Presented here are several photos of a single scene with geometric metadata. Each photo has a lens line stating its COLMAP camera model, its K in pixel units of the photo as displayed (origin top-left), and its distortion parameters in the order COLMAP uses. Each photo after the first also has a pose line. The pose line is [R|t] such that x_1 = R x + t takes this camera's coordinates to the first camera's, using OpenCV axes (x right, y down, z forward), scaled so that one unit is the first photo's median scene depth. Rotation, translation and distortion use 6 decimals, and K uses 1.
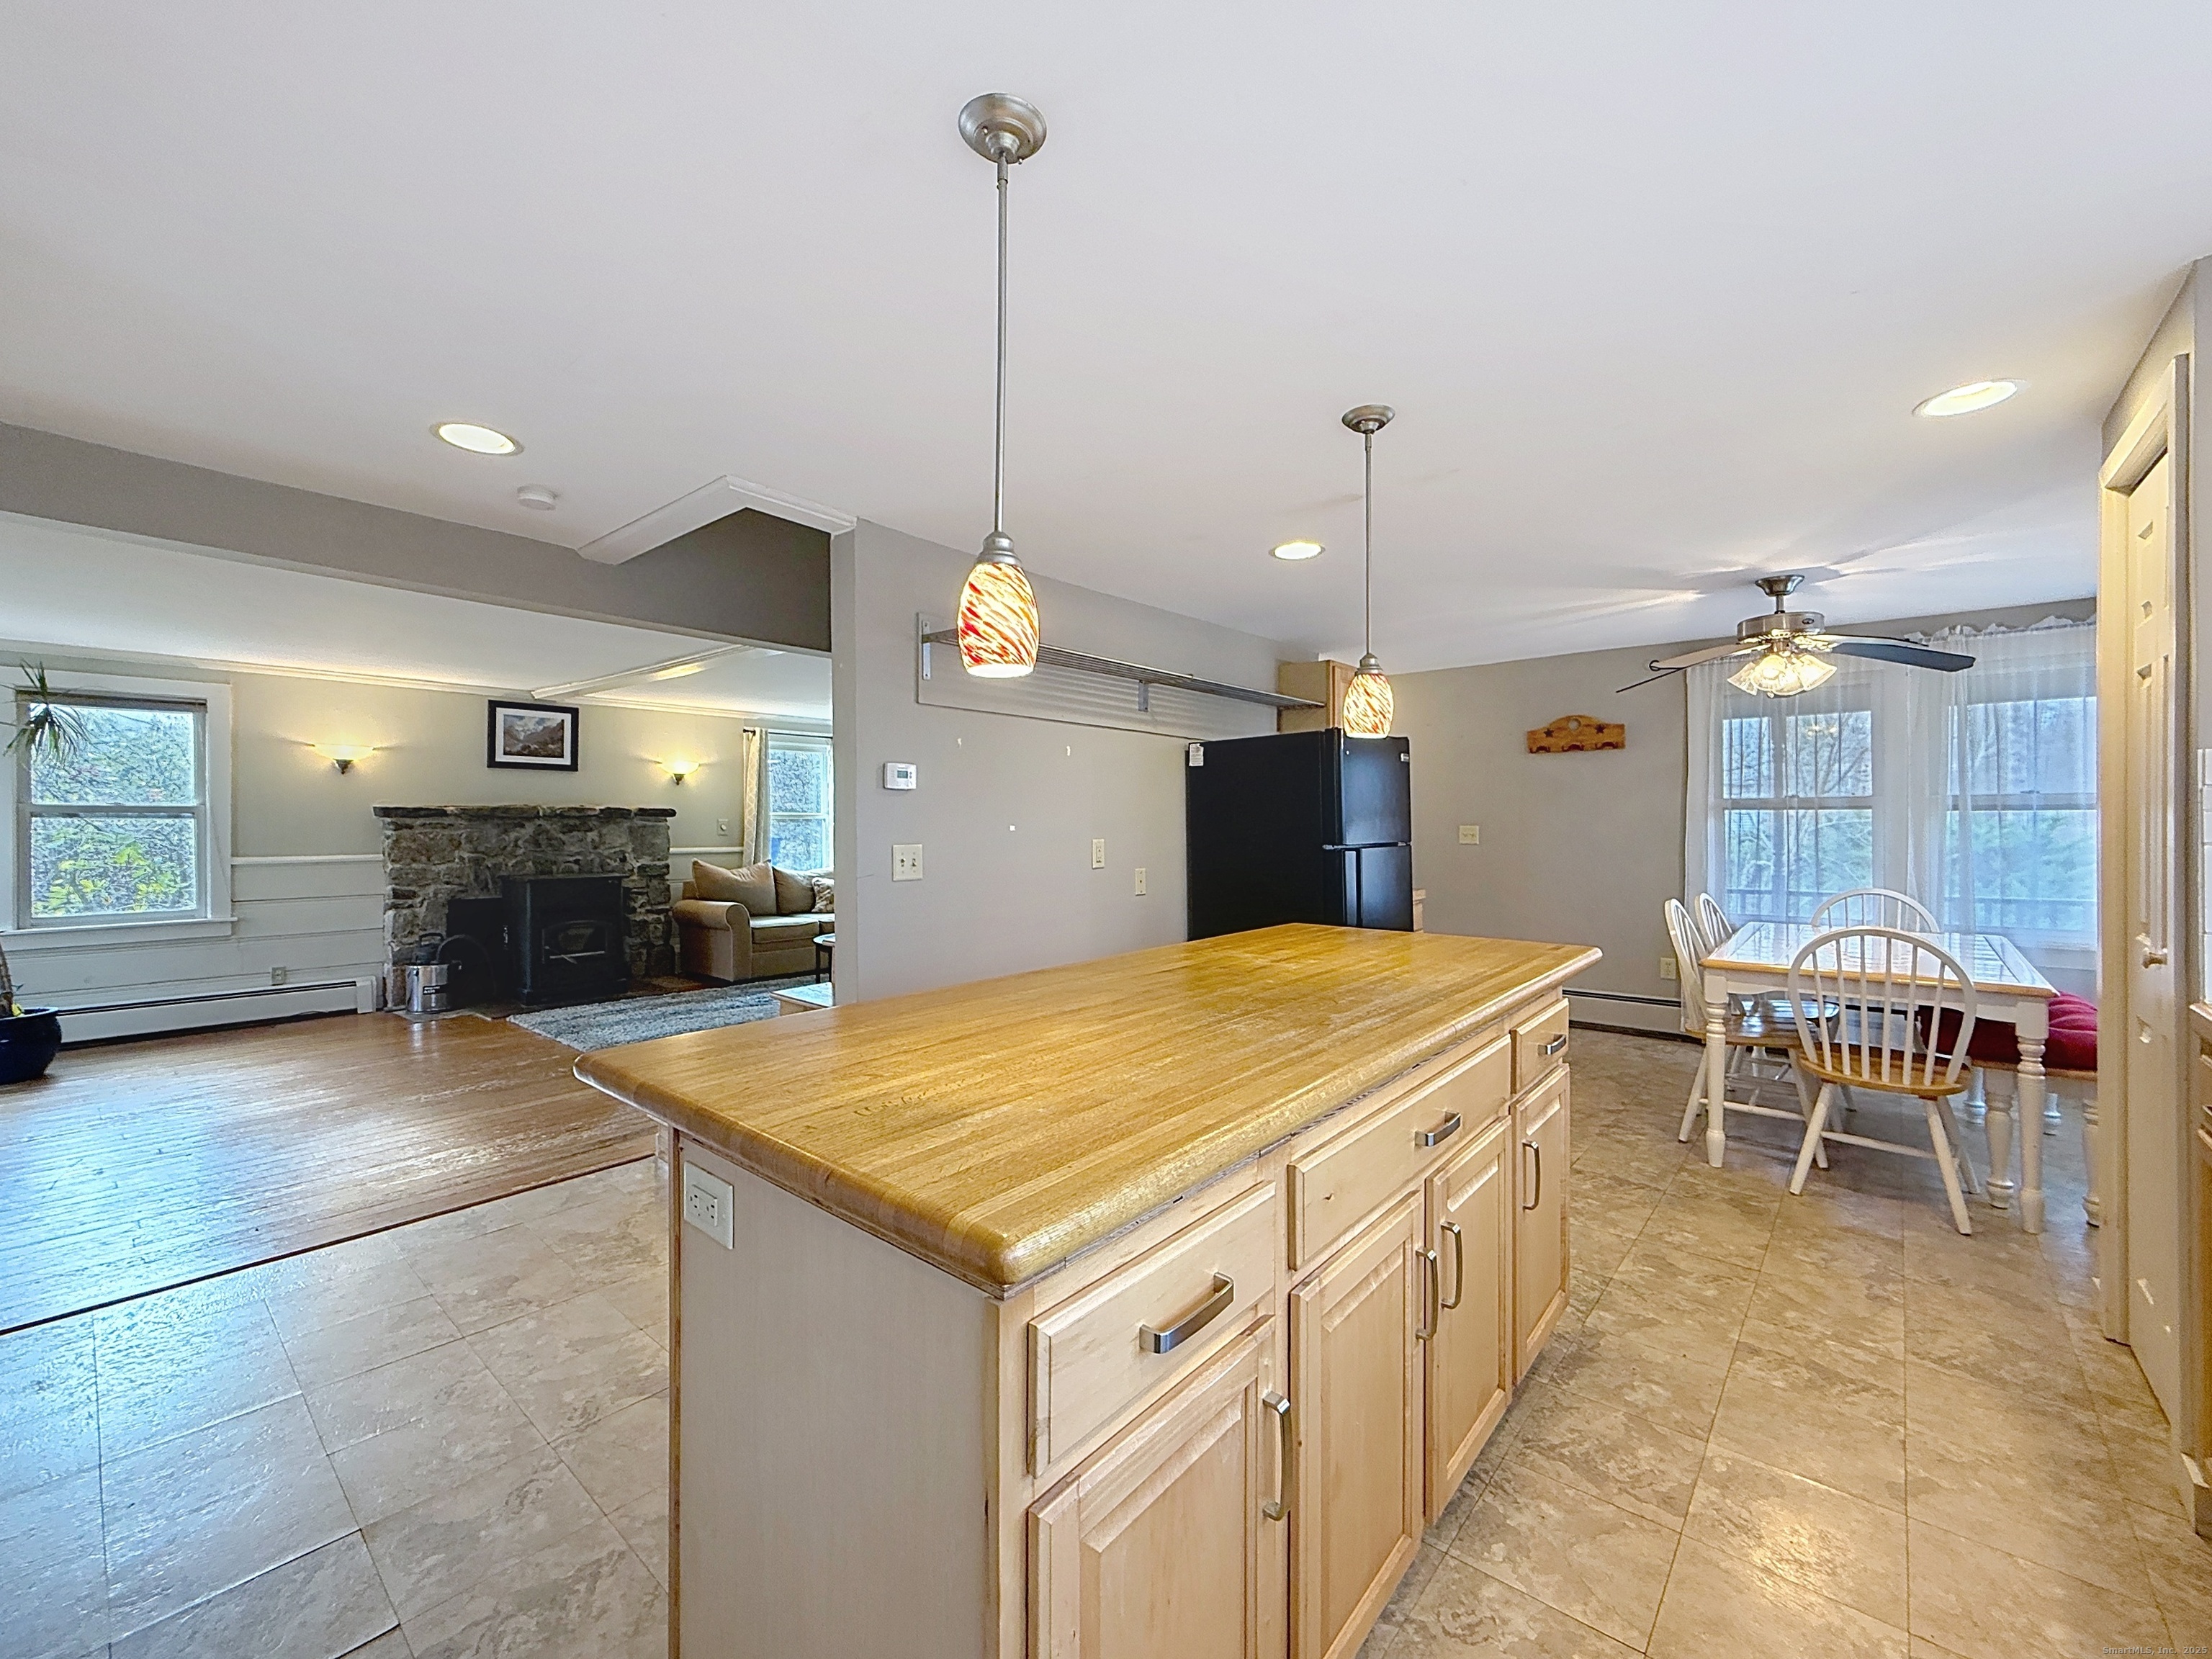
lens RADIAL K [[899.0, 0, 1106.8], [0, 899.0, 824.4], [0, 0, 1]] dist [0.001590, 0.000094]
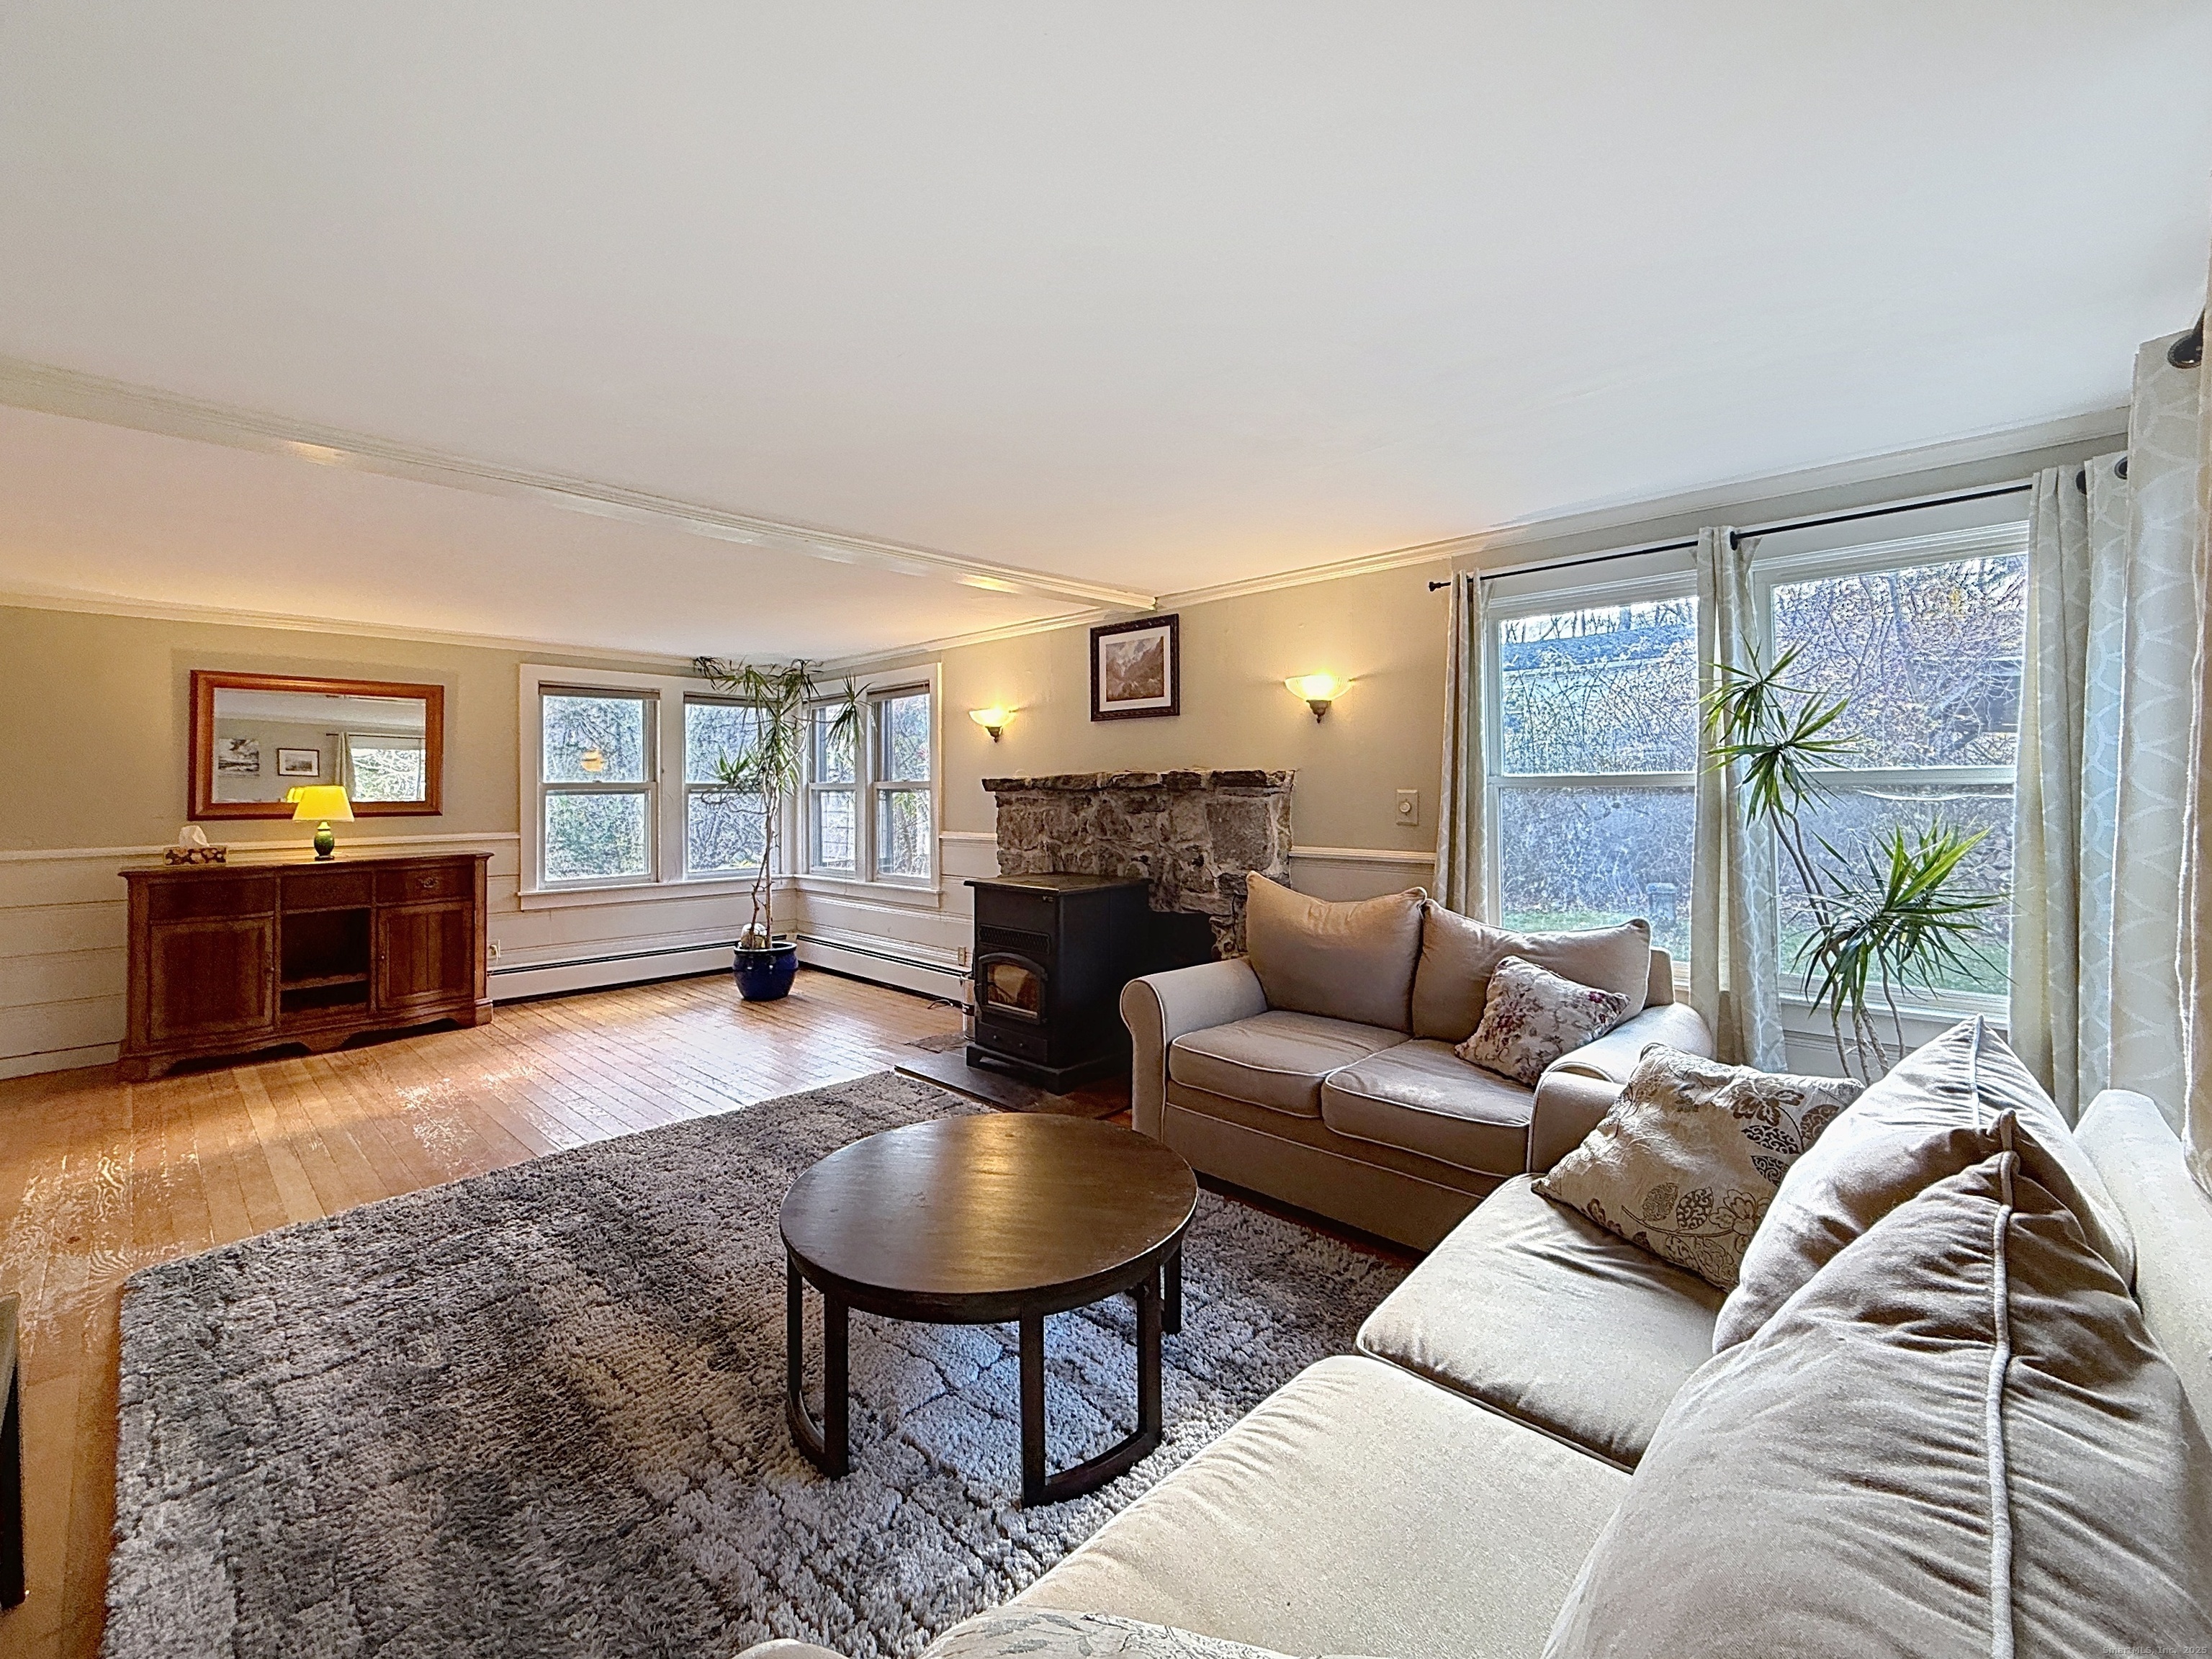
lens RADIAL K [[937.6, 0, 1123.8], [0, 937.6, 783.1], [0, 0, 1]] dist [0.019397, -0.000016]
pose [[-0.053389, -0.012960, -0.998490, 0.066474], [-0.000105, 0.999916, -0.012972, -0.003510], [0.998574, -0.000588, -0.053386, 1.049851]]
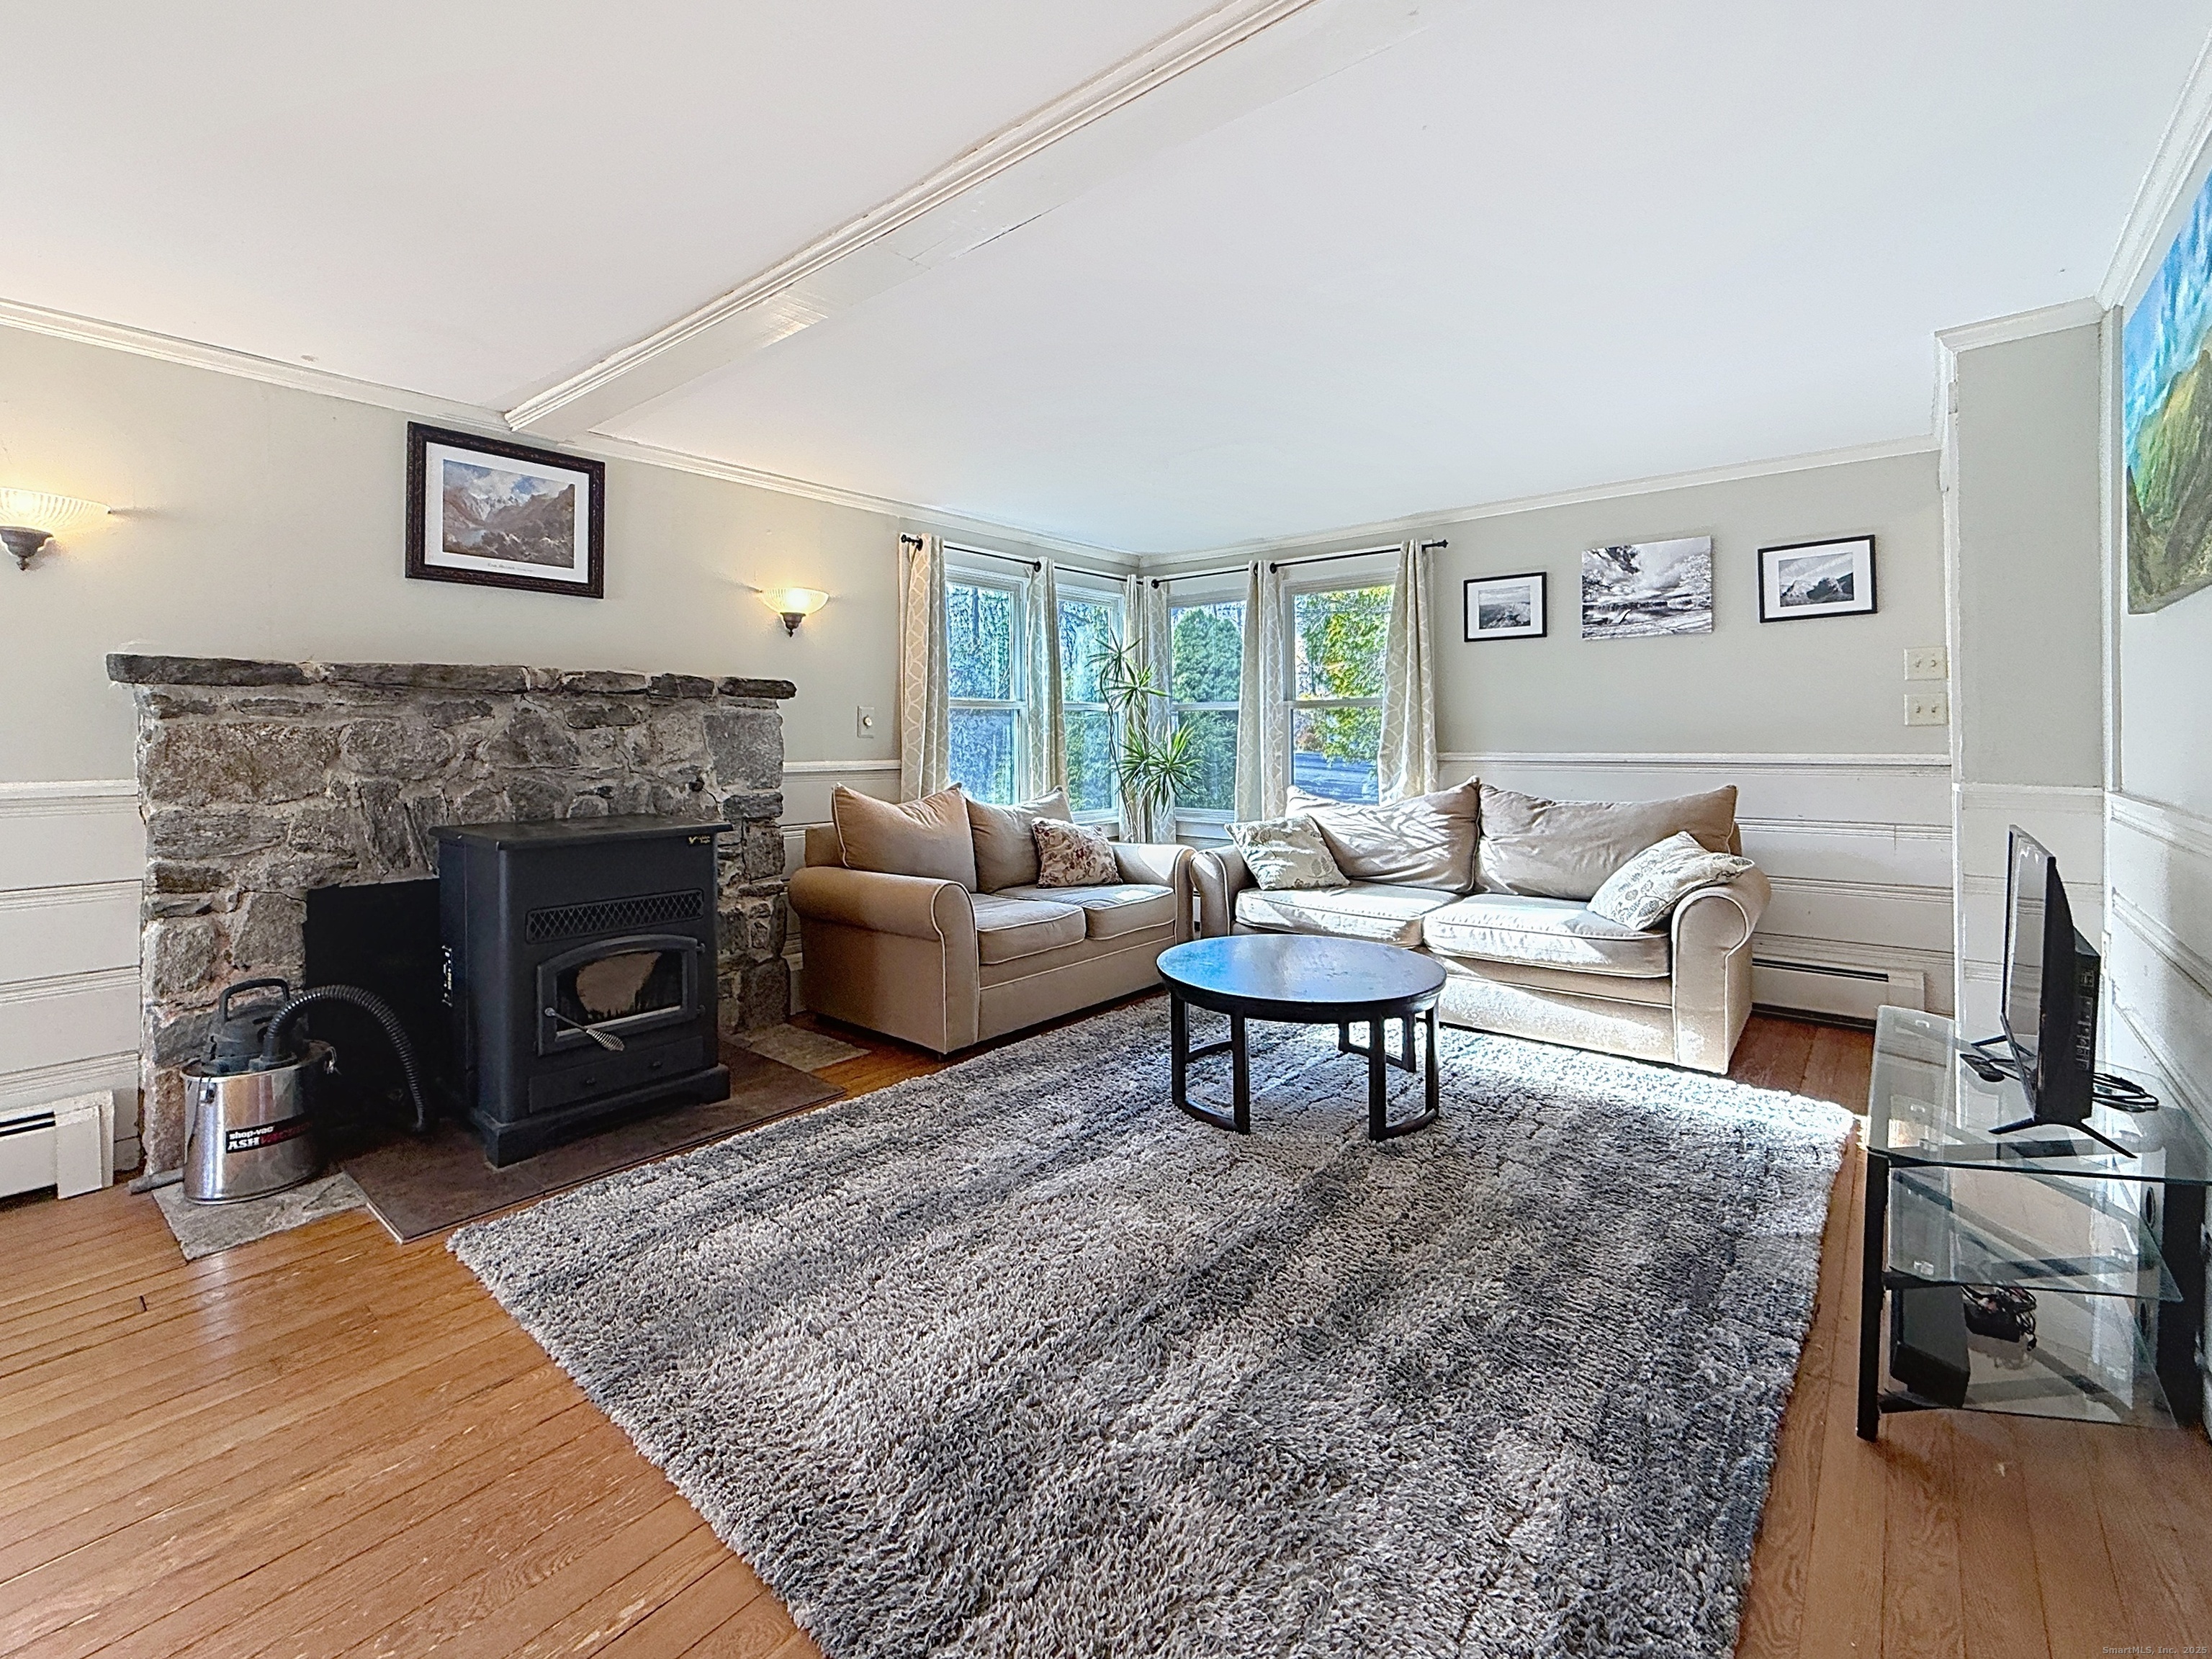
lens RADIAL K [[970.8, 0, 1105.8], [0, 970.8, 736.1], [0, 0, 1]] dist [-0.003525, -0.000384]
pose [[0.999996, -0.002820, 0.000855, -0.344205], [0.002821, 0.999995, -0.001032, 0.014910], [-0.000852, 0.001034, 0.999999, 0.521795]]
